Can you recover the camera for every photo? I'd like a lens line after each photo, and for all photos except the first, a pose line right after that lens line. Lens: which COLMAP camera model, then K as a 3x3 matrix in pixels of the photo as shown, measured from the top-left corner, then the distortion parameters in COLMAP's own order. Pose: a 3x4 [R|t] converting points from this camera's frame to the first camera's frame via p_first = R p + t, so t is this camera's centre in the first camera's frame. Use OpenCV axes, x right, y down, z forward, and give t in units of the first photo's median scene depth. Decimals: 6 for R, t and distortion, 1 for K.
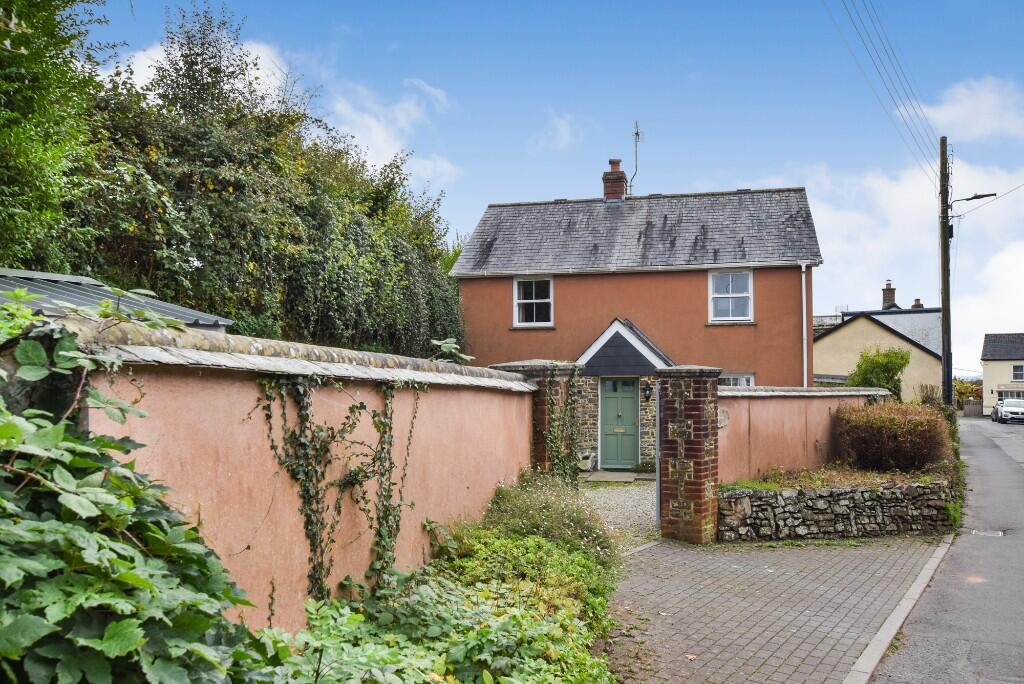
lens RADIAL K [[883.4, 0, 512.0], [0, 883.4, 342.0], [0, 0, 1]] dist [0.002345, 0.002157]
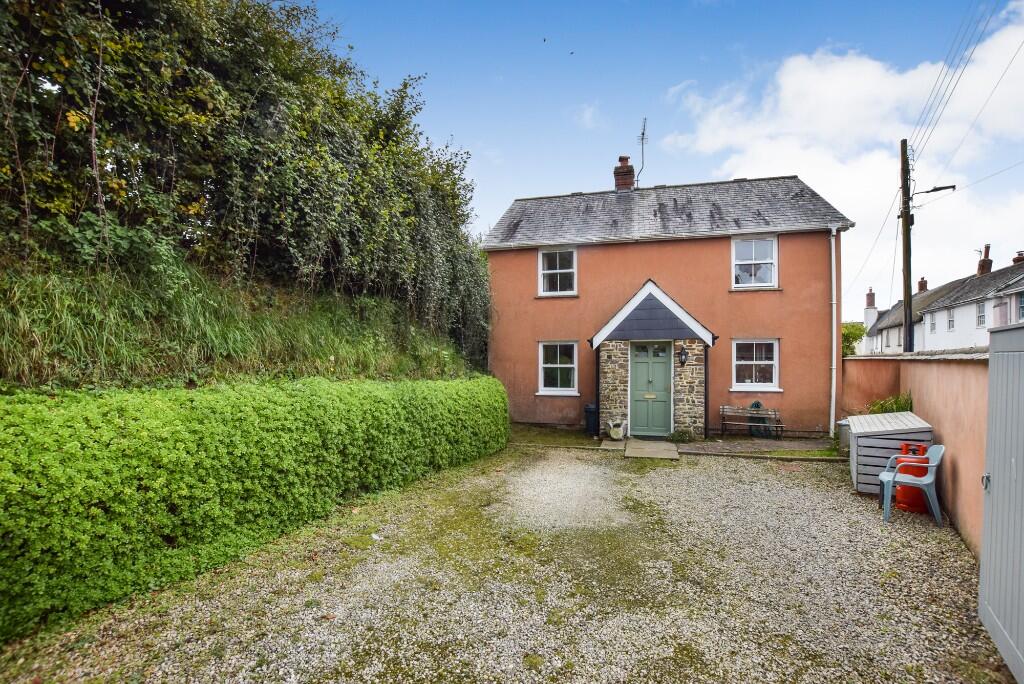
lens RADIAL K [[469.9, 0, 507.0], [0, 469.9, 342.0], [0, 0, 1]] dist [-0.028074, 0.000703]
pose [[0.999009, -0.001012, -0.044493, -0.011074], [0.001858, 0.999818, 0.018994, 0.027541], [0.044466, -0.019058, 0.998829, 0.439310]]
